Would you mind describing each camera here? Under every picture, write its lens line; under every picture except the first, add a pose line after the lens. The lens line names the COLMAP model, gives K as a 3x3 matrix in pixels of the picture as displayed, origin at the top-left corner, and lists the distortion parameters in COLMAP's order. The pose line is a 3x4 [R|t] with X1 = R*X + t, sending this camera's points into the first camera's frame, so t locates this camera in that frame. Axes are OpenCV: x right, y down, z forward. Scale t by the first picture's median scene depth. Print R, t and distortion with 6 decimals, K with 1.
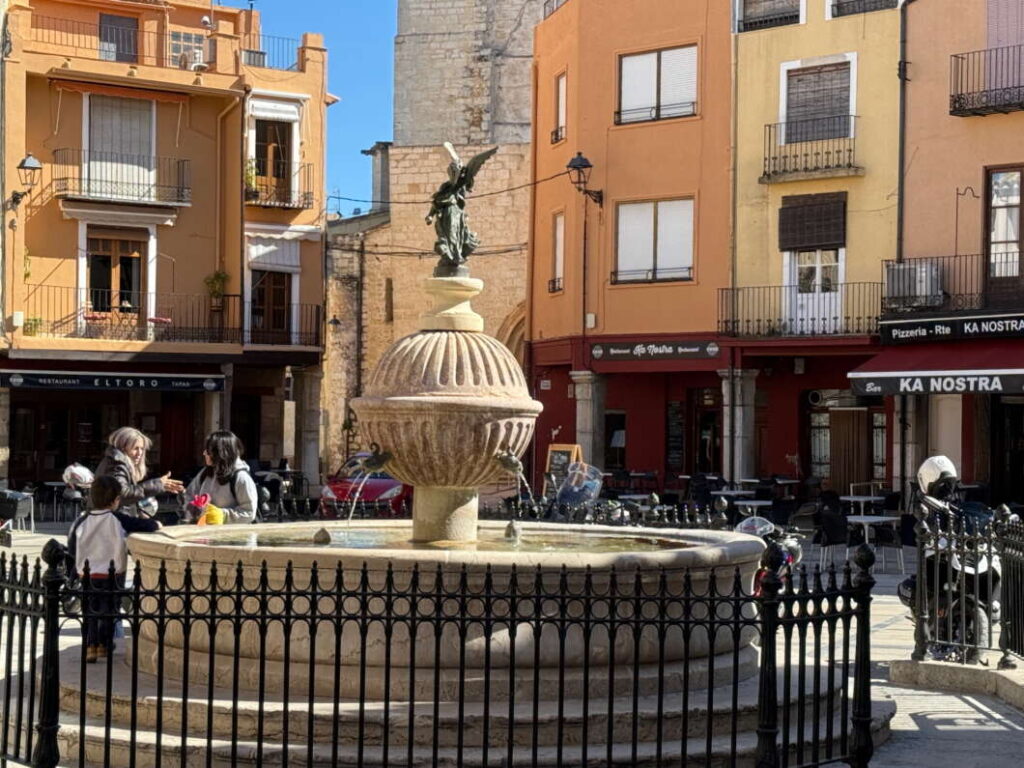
lens RADIAL K [[2124.2, 0, 512.2], [0, 2124.2, 385.7], [0, 0, 1]] dist [0.121845, 0.188033]
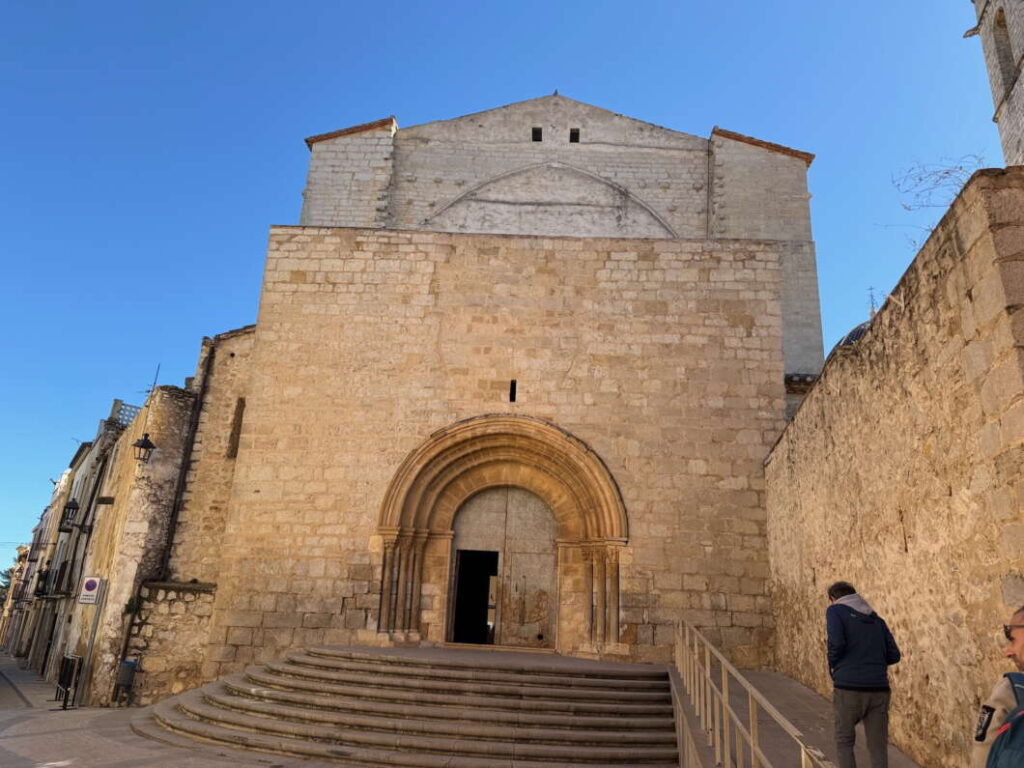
lens RADIAL K [[719.6, 0, 531.5], [0, 719.6, 385.0], [0, 0, 1]] dist [0.000253, -0.000639]
pose [[0.958163, 0.130339, 0.254825, -0.047112], [-0.049116, 0.951967, -0.302237, 0.025729], [-0.281979, 0.277076, 0.918541, 1.316586]]
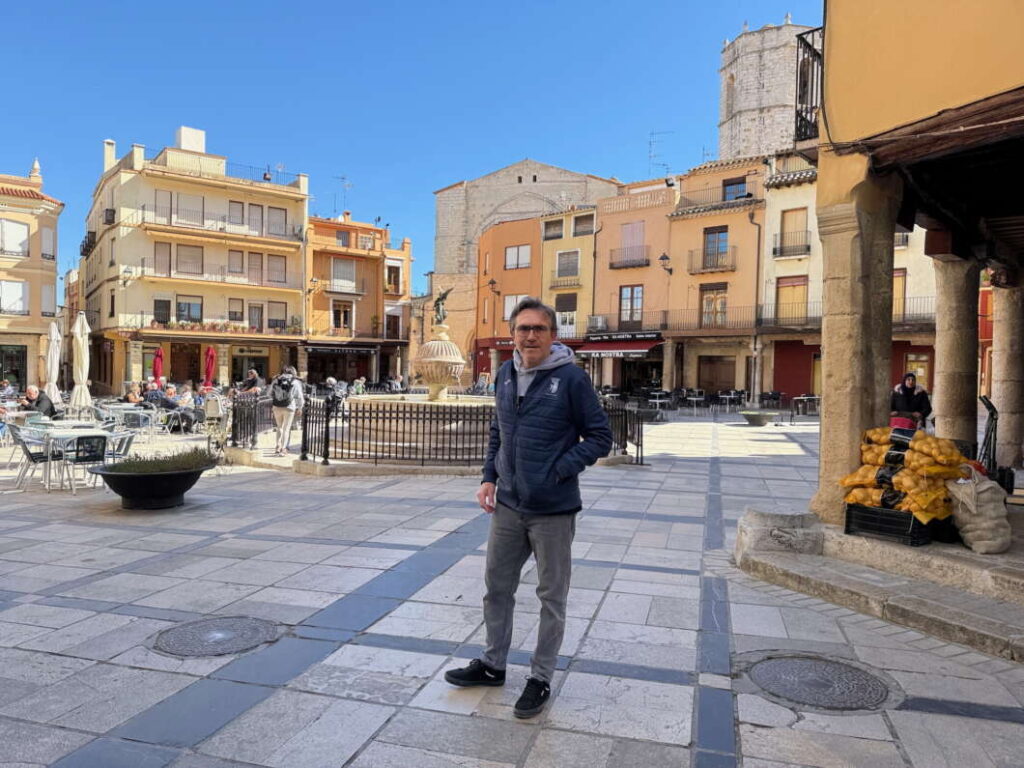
lens RADIAL K [[712.4, 0, 495.1], [0, 712.4, 384.9], [0, 0, 1]] dist [0.156140, -0.208368]
pose [[0.999579, 0.009612, 0.027359, 0.008343], [-0.010839, 0.998925, 0.045061, -0.001631], [-0.026896, -0.045339, 0.998610, -0.049636]]
